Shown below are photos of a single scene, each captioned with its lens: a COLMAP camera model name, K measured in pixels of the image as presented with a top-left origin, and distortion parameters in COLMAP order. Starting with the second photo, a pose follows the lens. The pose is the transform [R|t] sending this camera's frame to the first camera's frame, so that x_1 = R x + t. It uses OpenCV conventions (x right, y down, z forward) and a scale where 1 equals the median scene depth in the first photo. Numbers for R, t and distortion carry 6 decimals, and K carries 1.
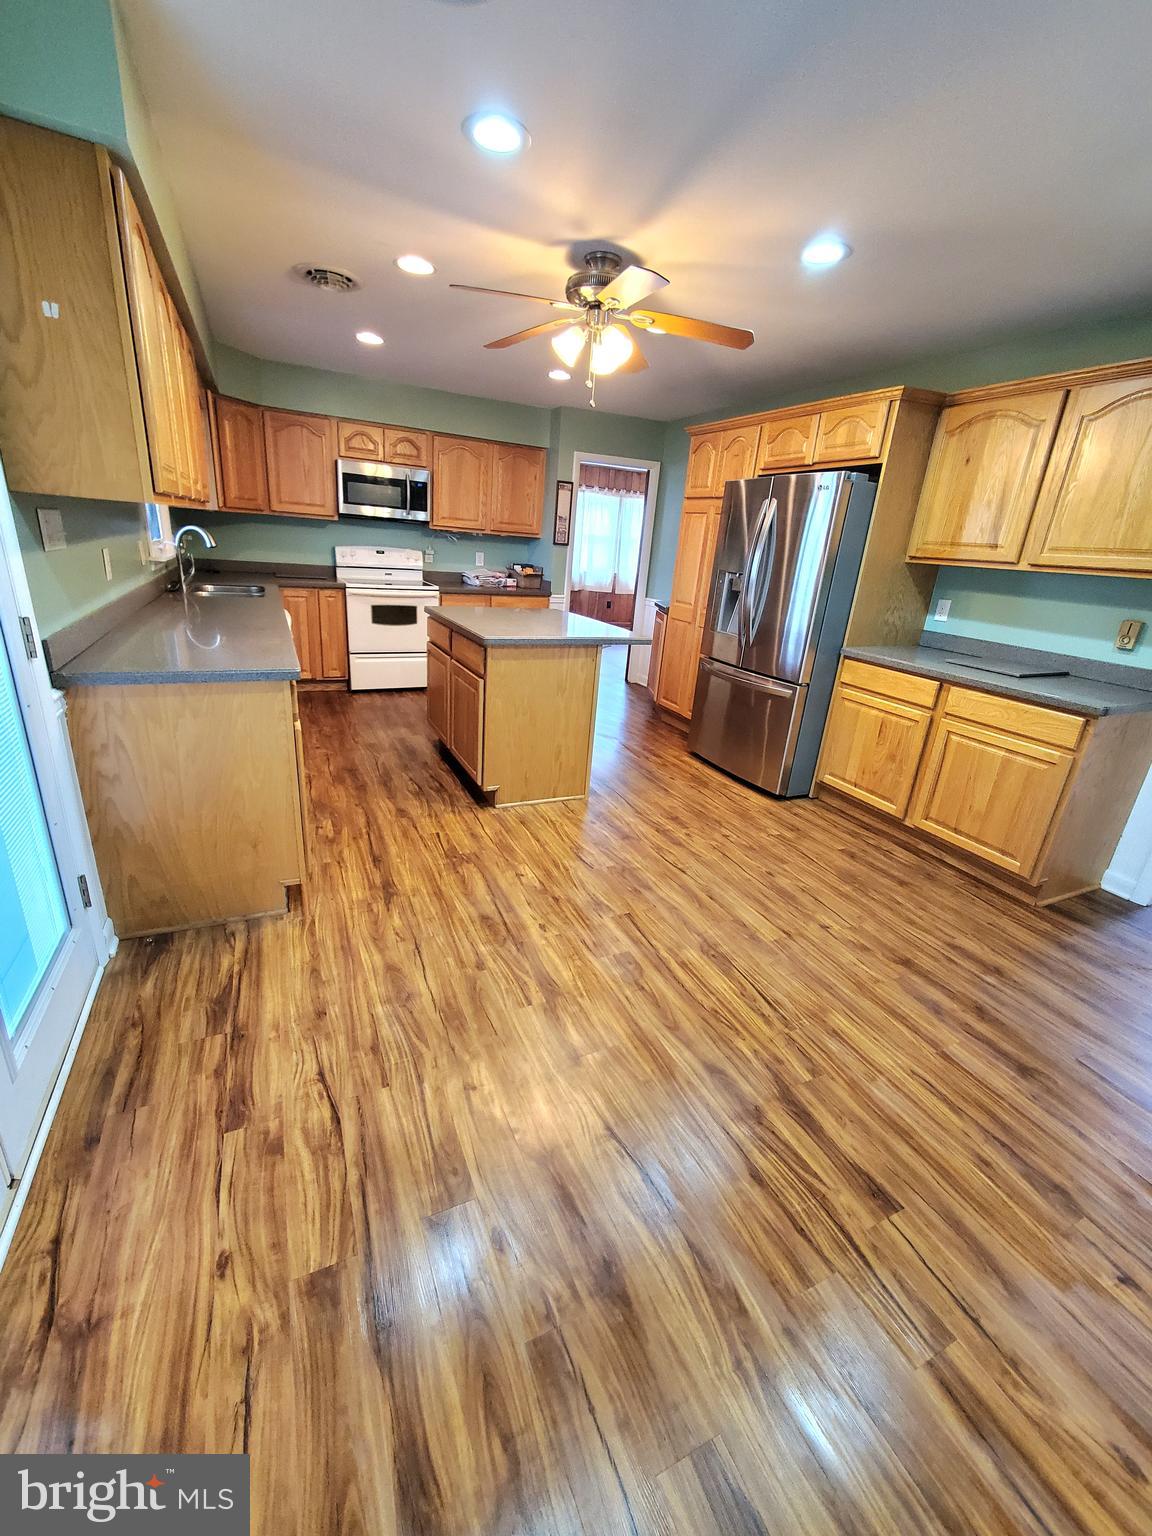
lens RADIAL K [[607.9, 0, 564.6], [0, 607.9, 758.9], [0, 0, 1]] dist [-0.006945, -0.000769]
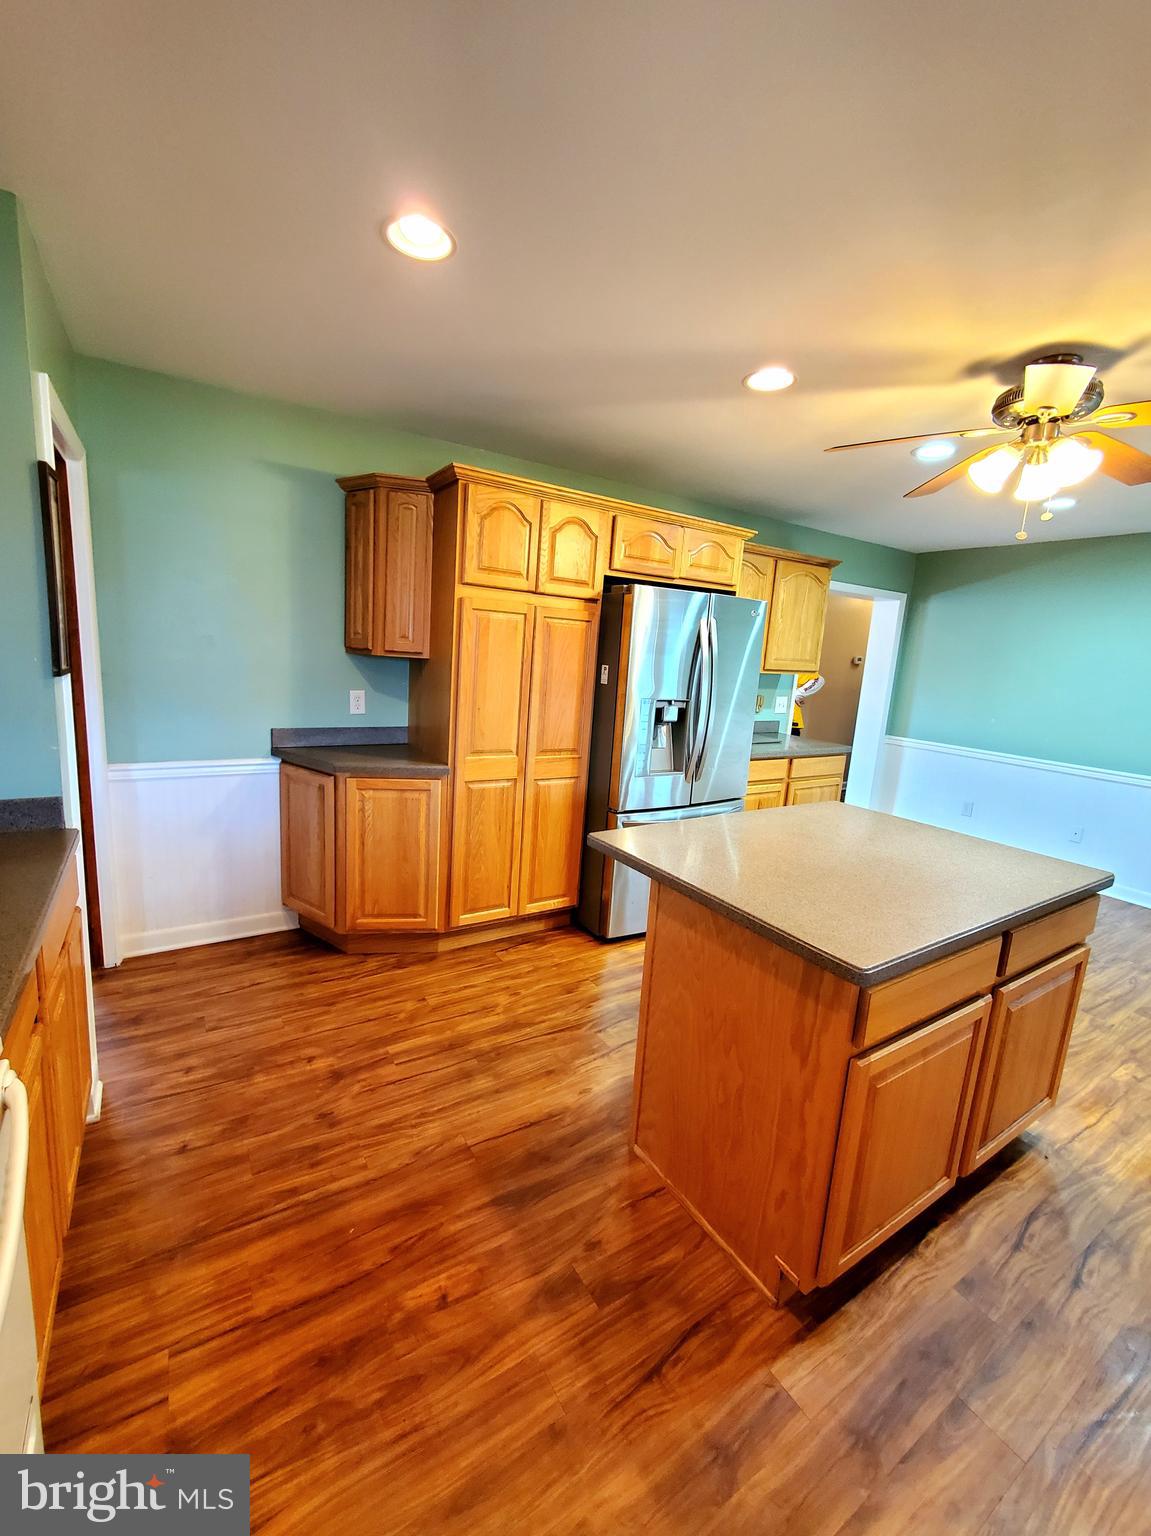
lens RADIAL K [[613.4, 0, 562.1], [0, 613.4, 759.0], [0, 0, 1]] dist [0.004503, -0.003538]
pose [[-0.113958, -0.253968, 0.960476, -0.766001], [0.270610, 0.922284, 0.275976, -0.759077], [-0.955920, 0.291364, -0.036376, 1.807118]]
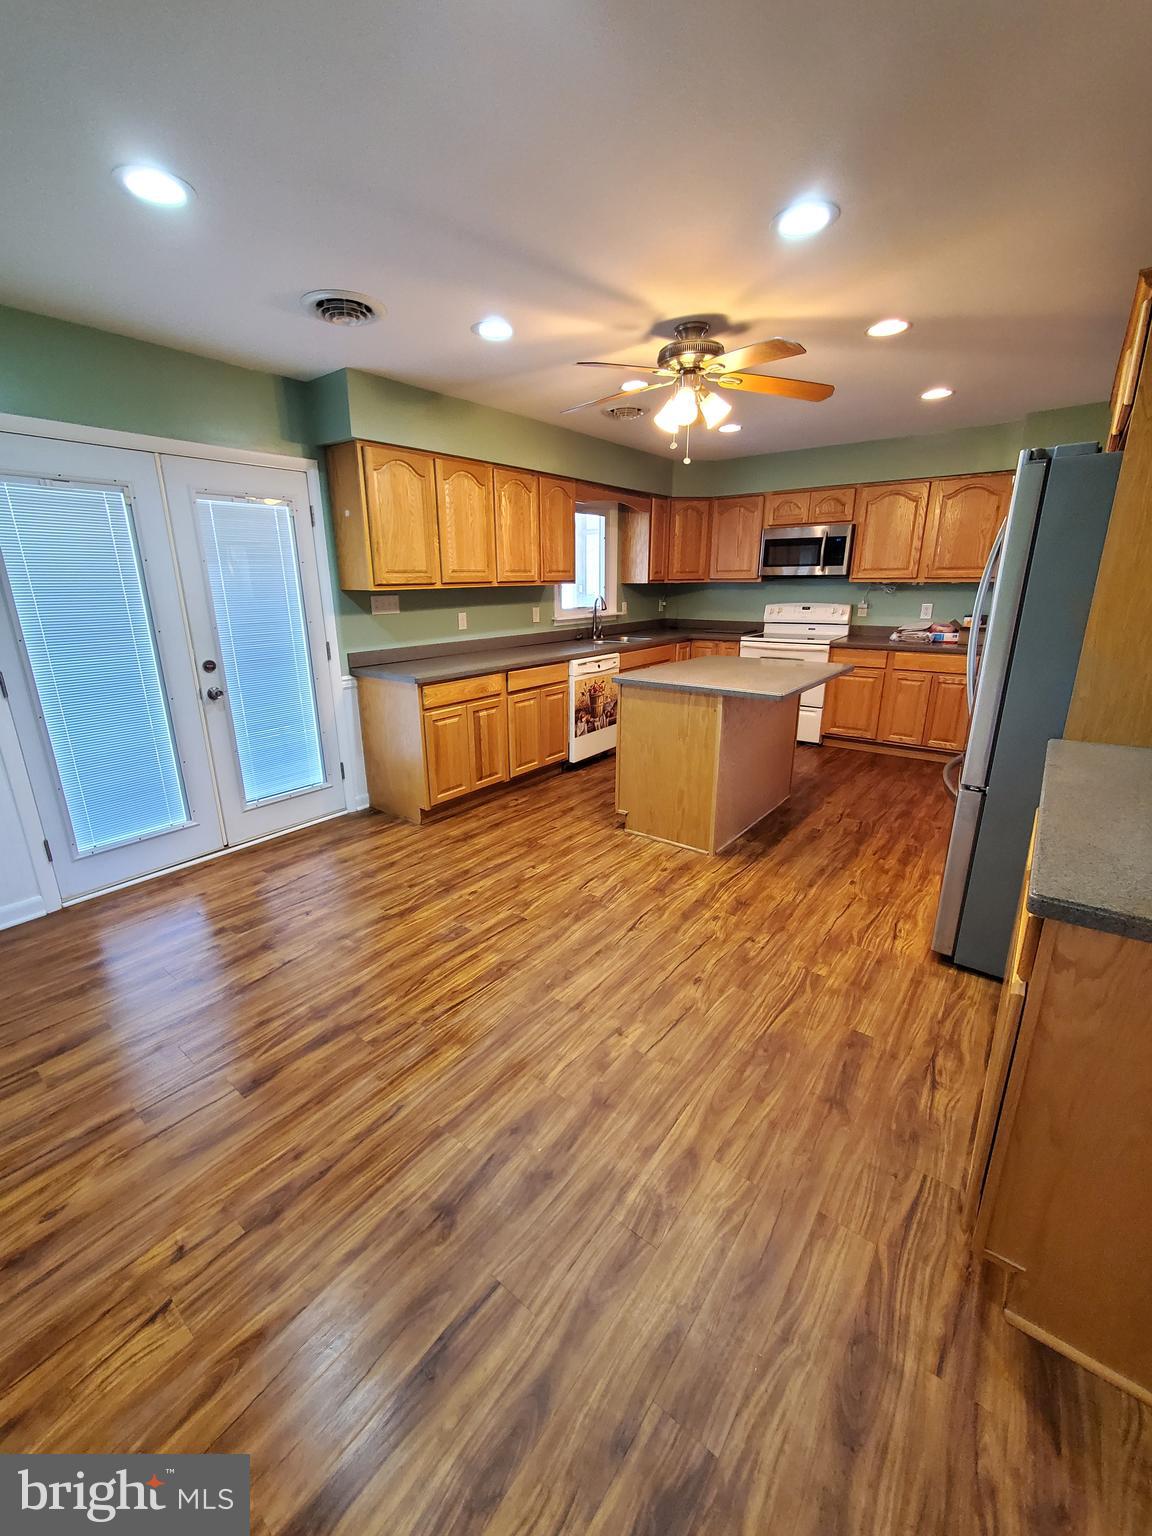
lens RADIAL K [[613.4, 0, 562.6], [0, 613.4, 759.0], [0, 0, 1]] dist [0.004503, -0.003538]
pose [[0.449186, 0.174097, -0.876312, 1.044142], [-0.258847, 0.964123, 0.058860, -0.108589], [0.855120, 0.200391, 0.478135, 0.452101]]
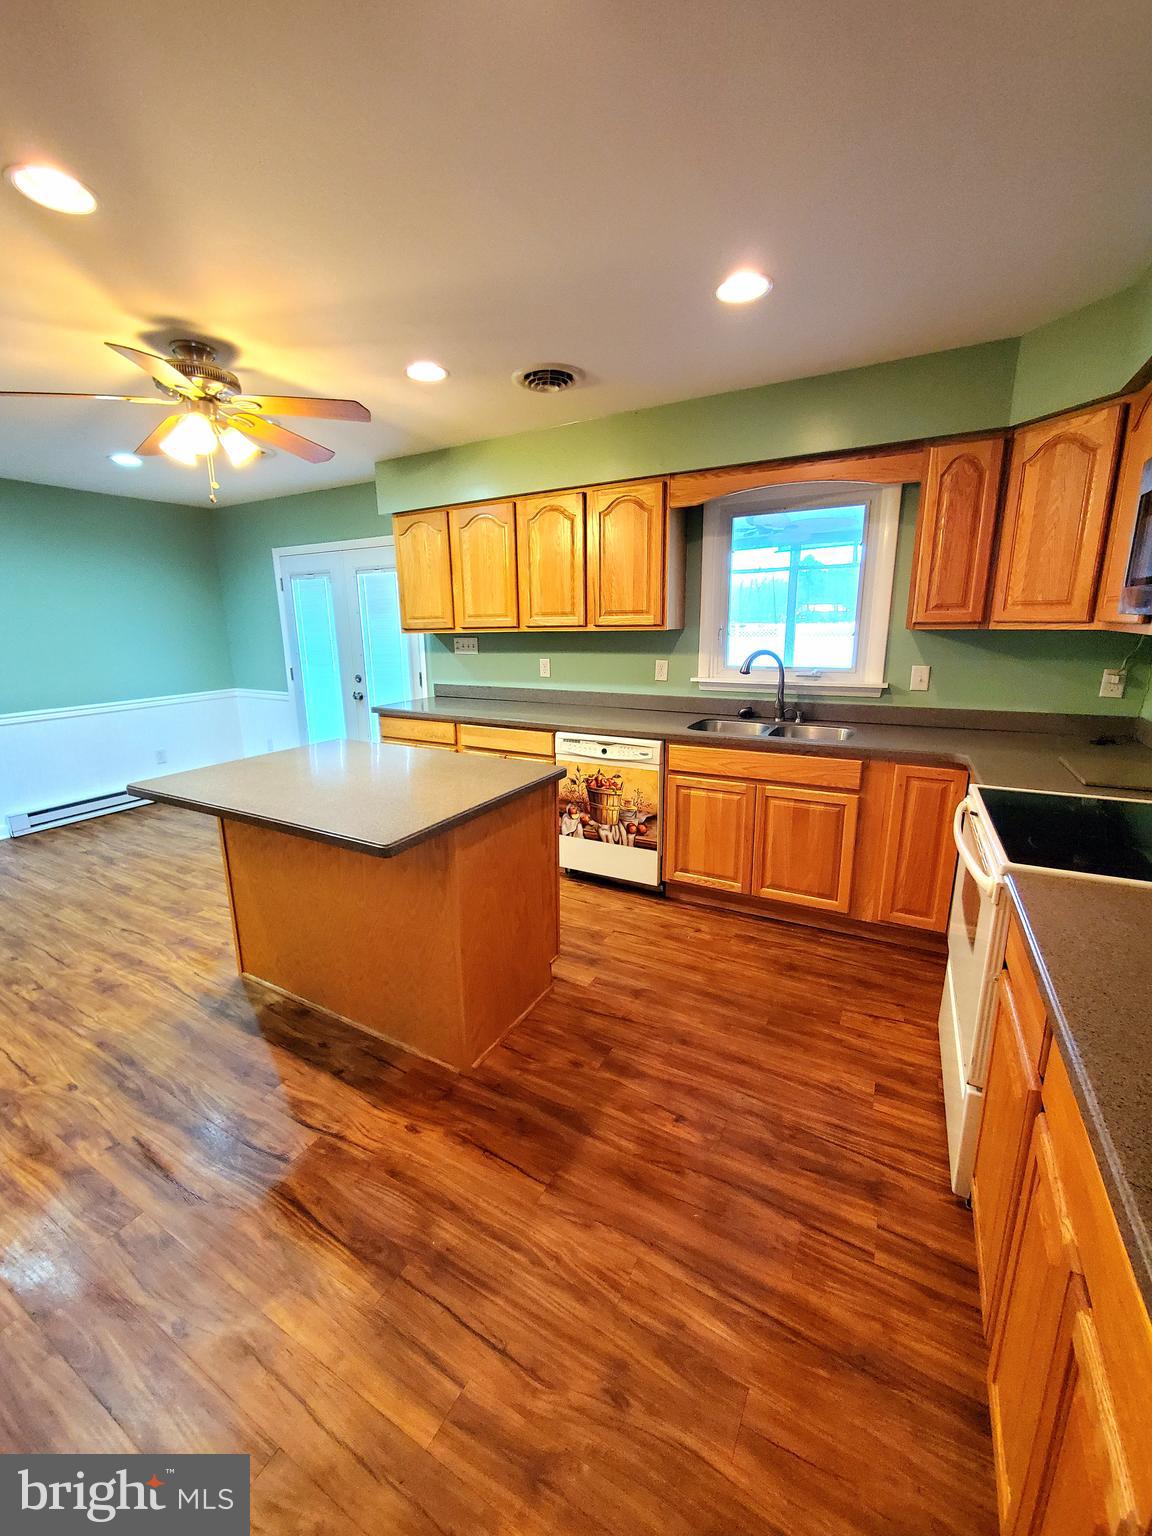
lens RADIAL K [[616.8, 0, 556.8], [0, 616.8, 761.8], [0, 0, 1]] dist [0.006243, -0.000028]
pose [[-0.820268, 0.070029, -0.567676, 0.187039], [-0.232704, 0.865769, 0.443050, -0.837336], [0.522502, 0.495521, -0.693866, 2.268611]]
